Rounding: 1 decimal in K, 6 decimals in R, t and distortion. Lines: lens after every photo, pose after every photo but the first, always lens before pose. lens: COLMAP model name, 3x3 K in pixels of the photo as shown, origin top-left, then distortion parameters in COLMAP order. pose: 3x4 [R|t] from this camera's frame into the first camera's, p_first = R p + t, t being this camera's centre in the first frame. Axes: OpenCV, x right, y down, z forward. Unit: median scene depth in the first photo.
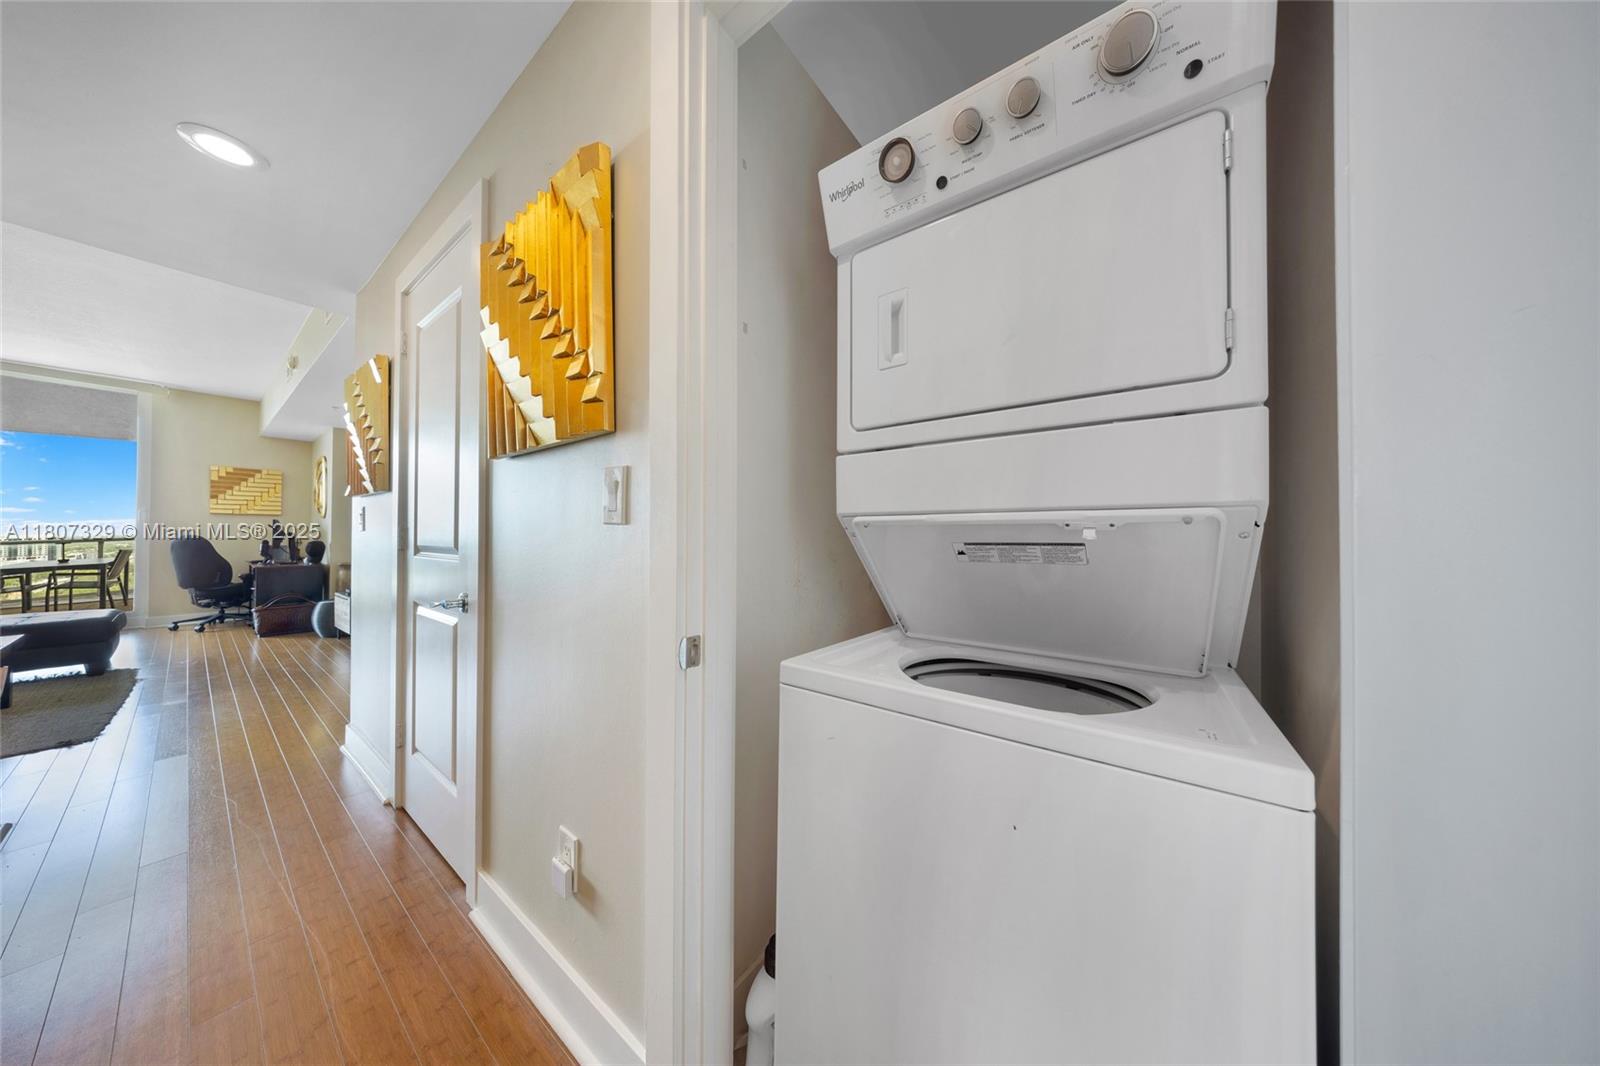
lens RADIAL K [[464.6, 0, 835.6], [0, 464.6, 531.9], [0, 0, 1]] dist [-0.002483, 0.000457]
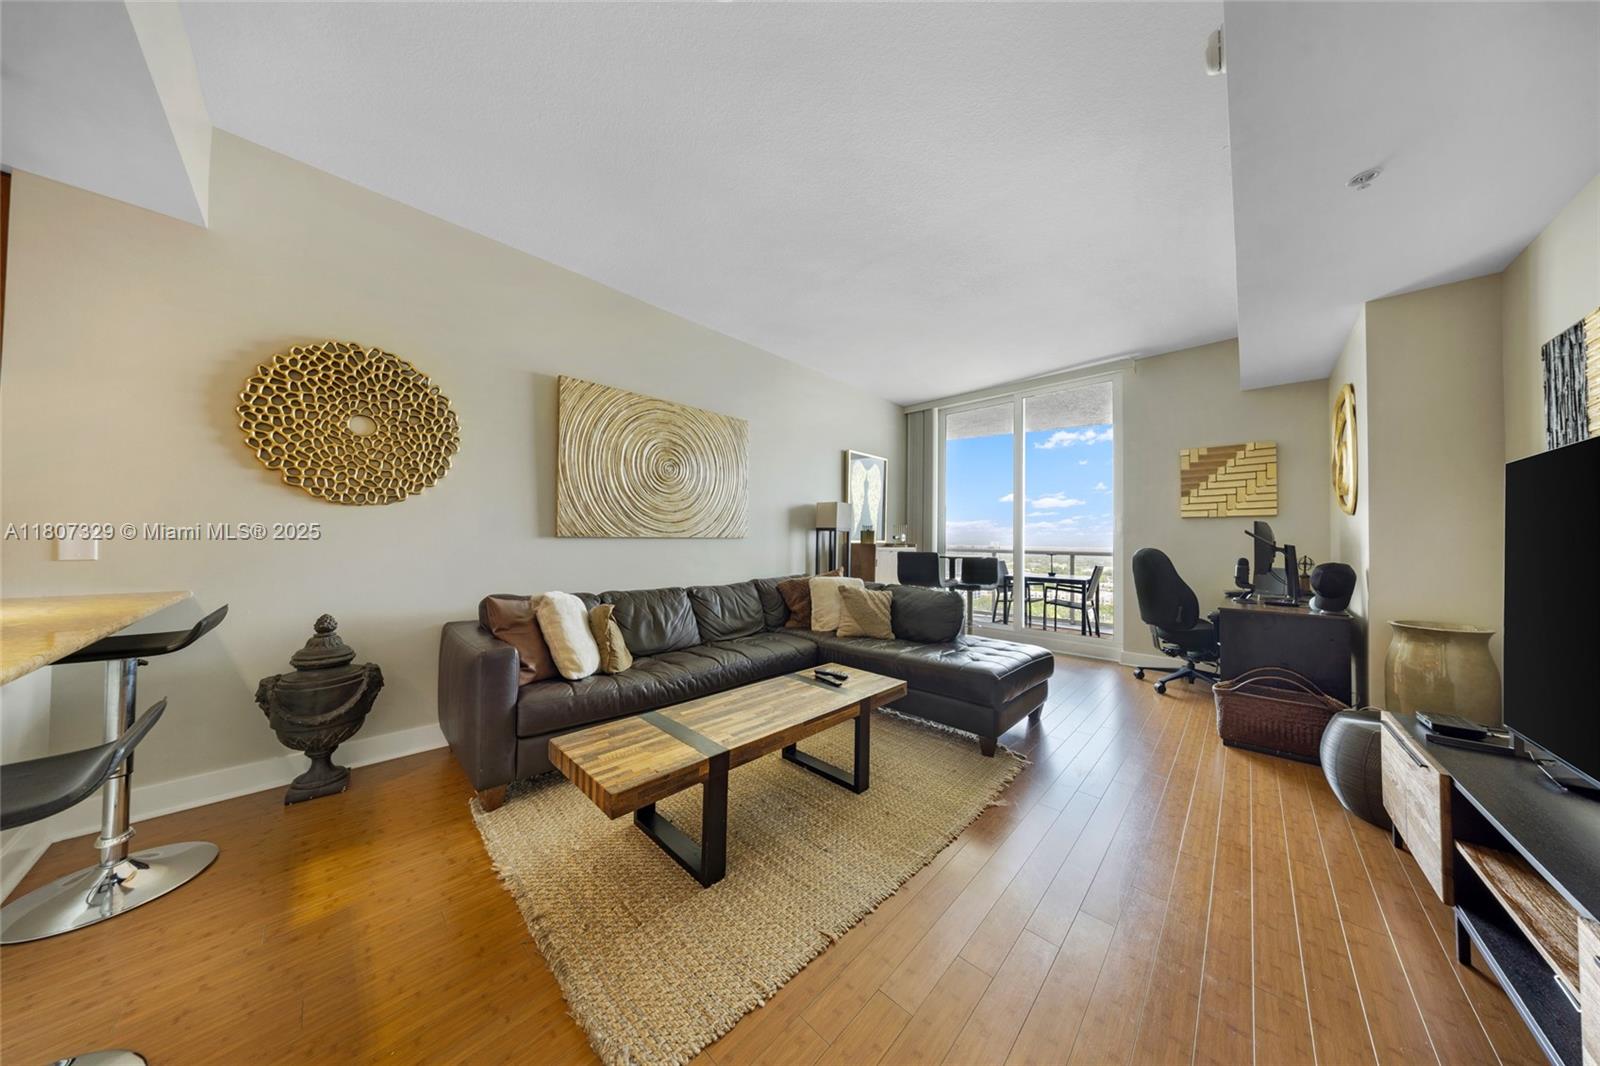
lens RADIAL K [[464.6, 0, 781.6], [0, 464.6, 529.9], [0, 0, 1]] dist [-0.002483, 0.000457]
pose [[-0.159730, -0.032466, -0.986627, -0.587685], [-0.013440, 0.999438, -0.030711, 0.008543], [0.987069, 0.008355, -0.160077, 0.539584]]
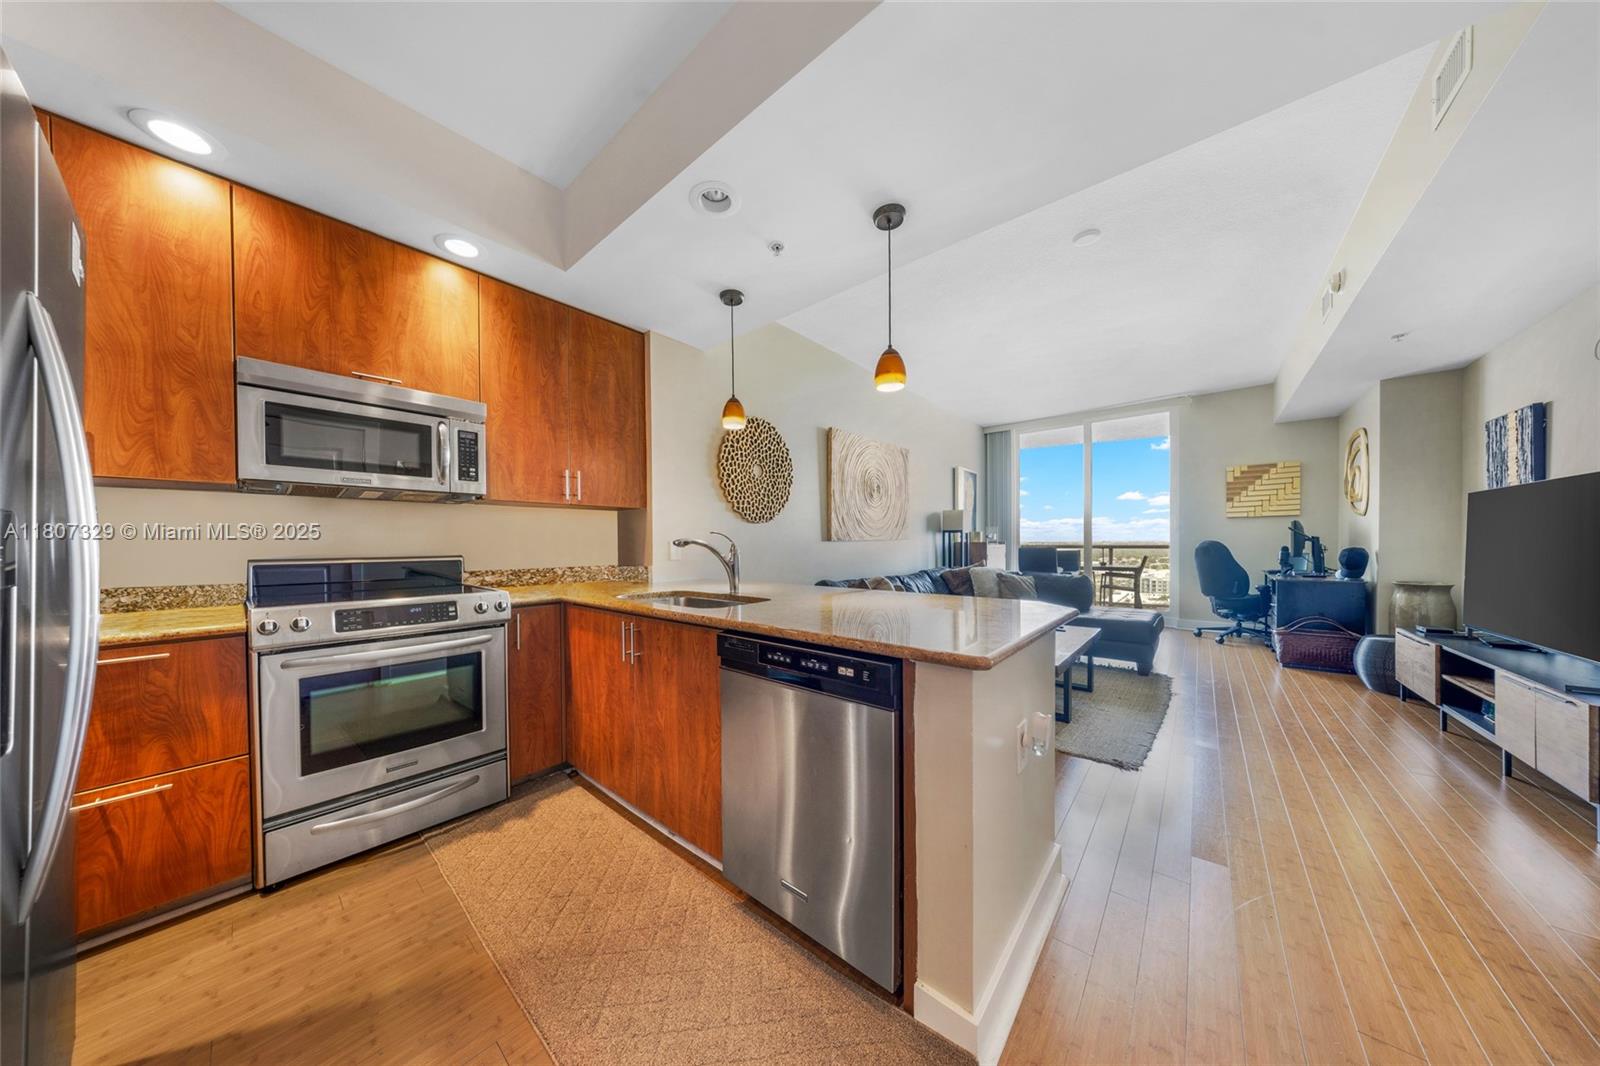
lens RADIAL K [[464.6, 0, 776.4], [0, 464.6, 545.7], [0, 0, 1]] dist [-0.002483, 0.000457]
pose [[-0.116928, 0.002762, -0.993137, -0.315760], [0.008866, 0.999959, 0.001737, 0.007792], [0.993101, -0.008602, -0.116947, 0.205885]]
